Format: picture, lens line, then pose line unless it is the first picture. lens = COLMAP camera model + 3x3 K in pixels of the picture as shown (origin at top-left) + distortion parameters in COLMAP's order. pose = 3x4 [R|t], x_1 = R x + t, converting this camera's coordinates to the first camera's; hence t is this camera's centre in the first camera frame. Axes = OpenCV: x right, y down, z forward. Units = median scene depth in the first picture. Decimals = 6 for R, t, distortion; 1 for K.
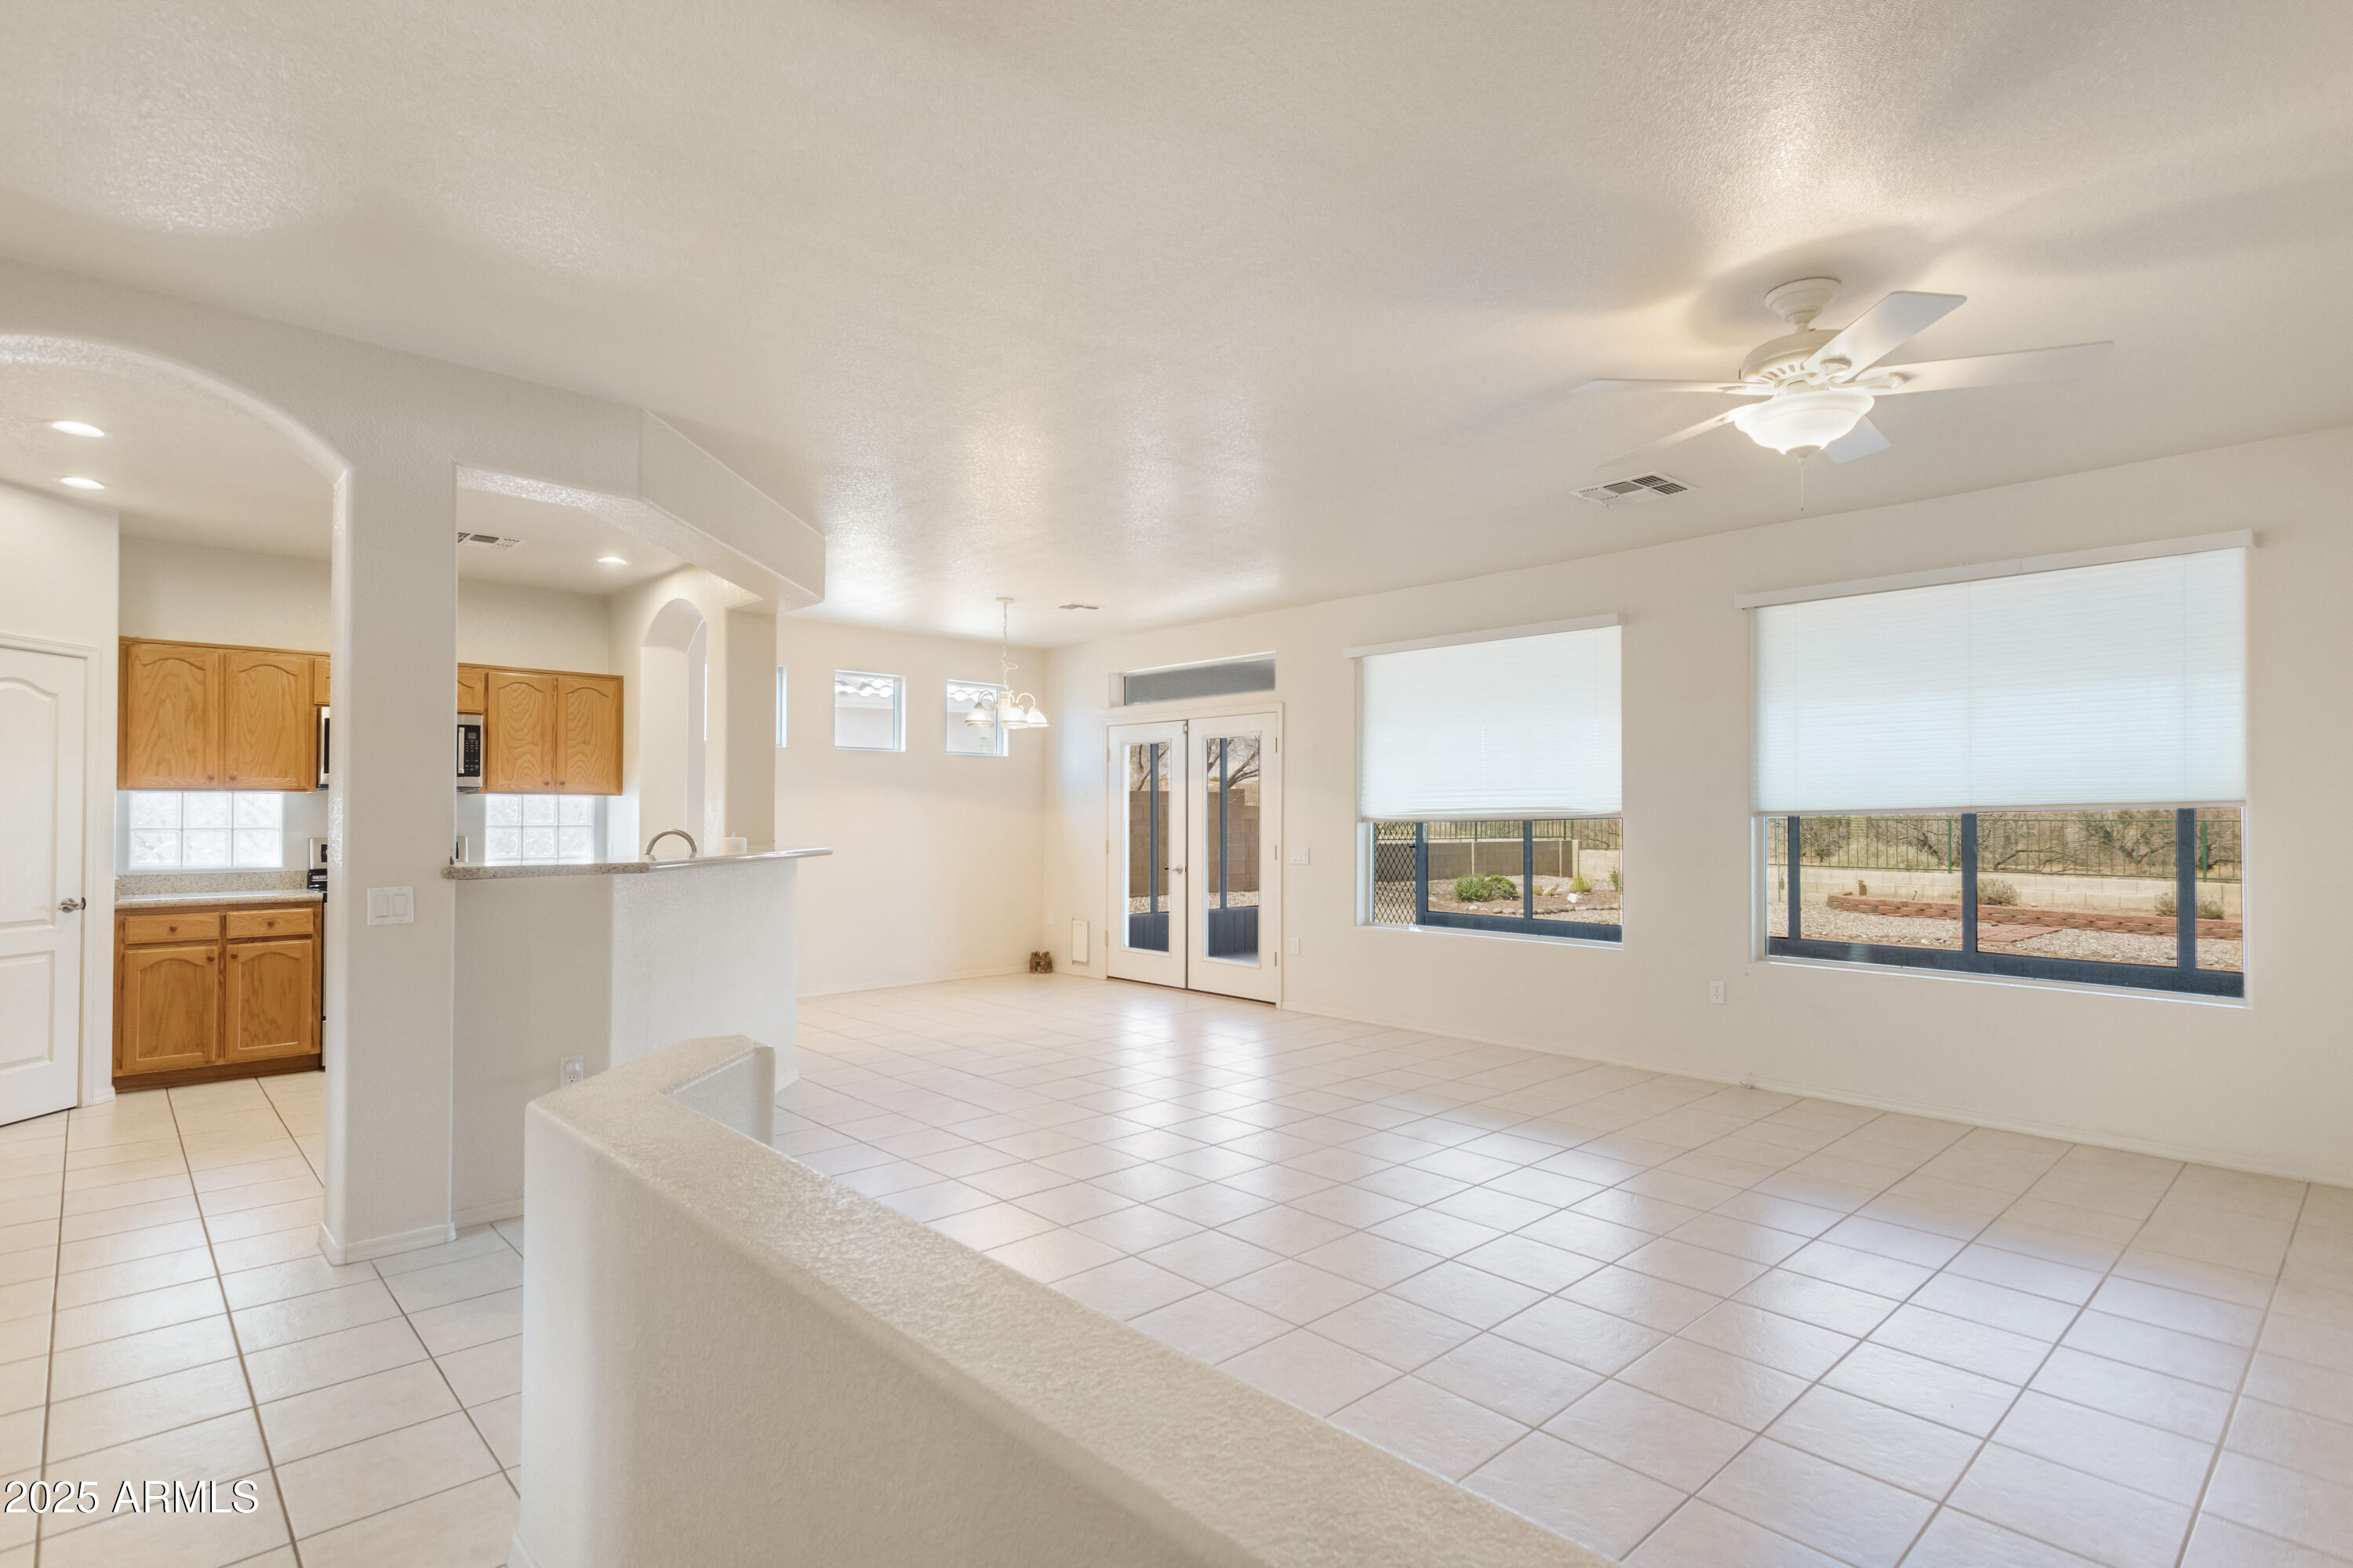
lens RADIAL K [[1159.2, 0, 1192.4], [0, 1159.2, 780.8], [0, 0, 1]] dist [0.031574, 0.000250]
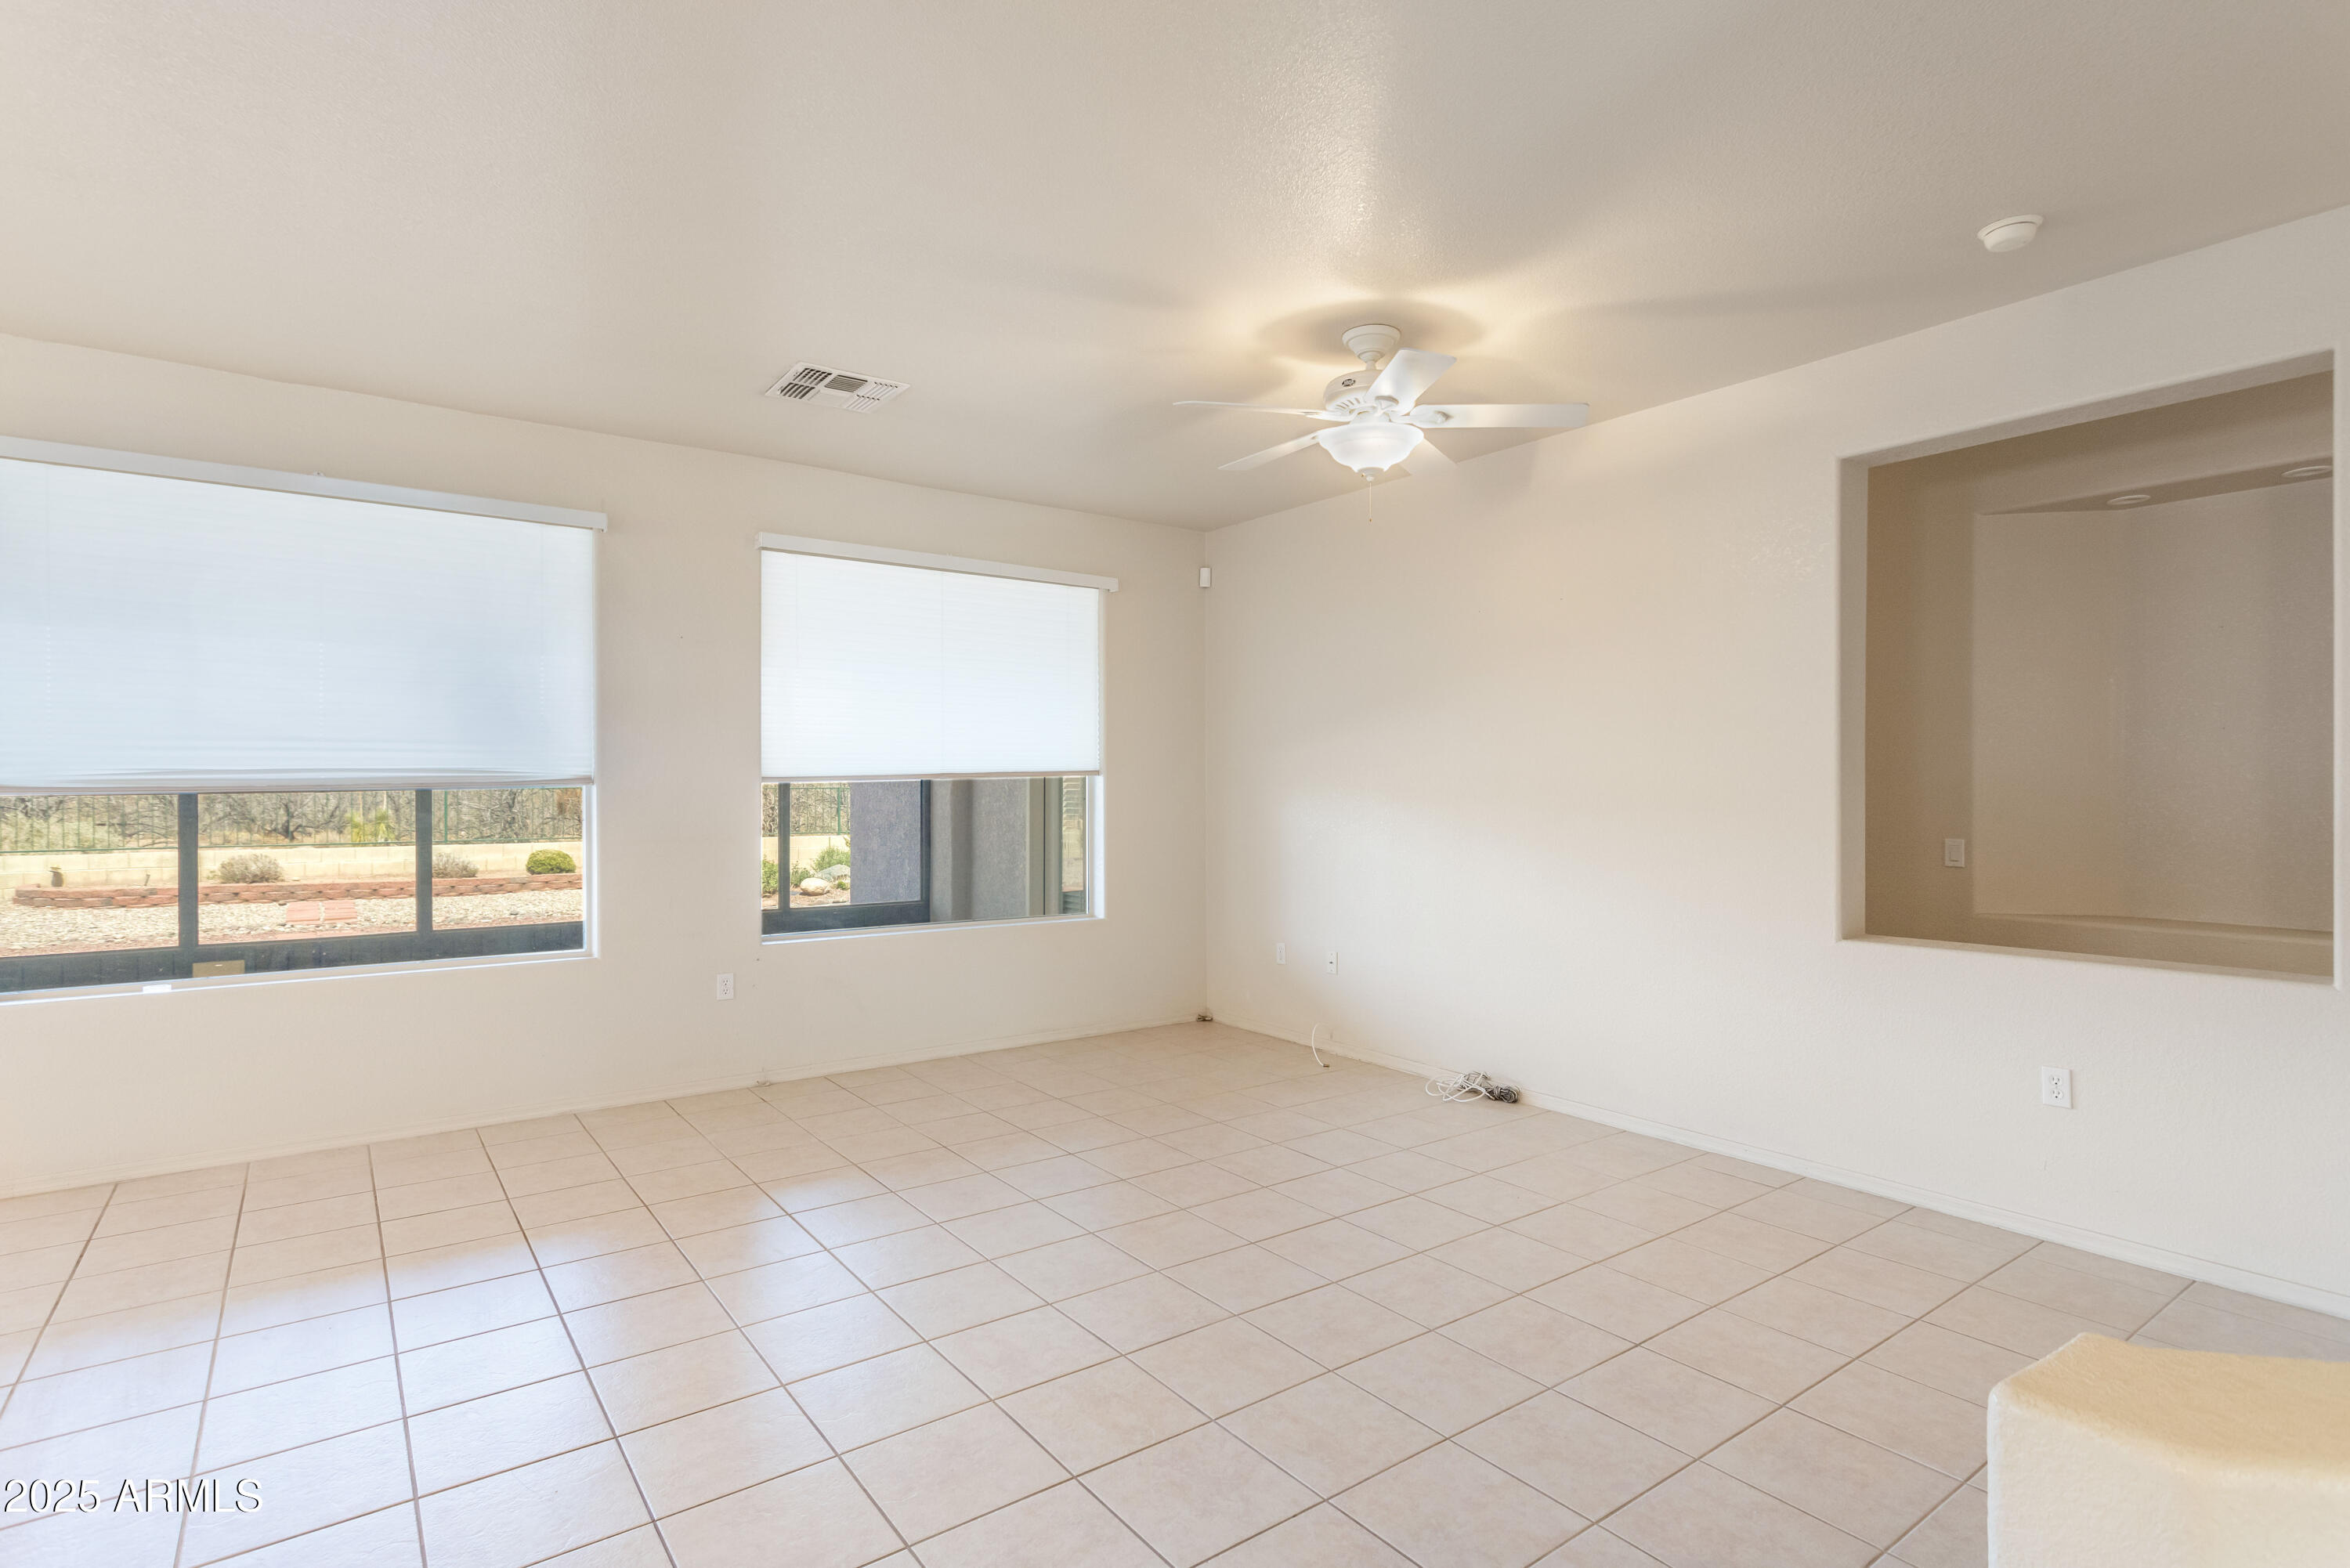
lens RADIAL K [[1157.6, 0, 1190.9], [0, 1157.6, 780.8], [0, 0, 1]] dist [0.031574, 0.000250]
pose [[0.107407, 0.007493, 0.994187, -0.193372], [-0.034162, 0.999409, -0.003842, 0.010893], [-0.993628, -0.033551, 0.107599, 0.301822]]
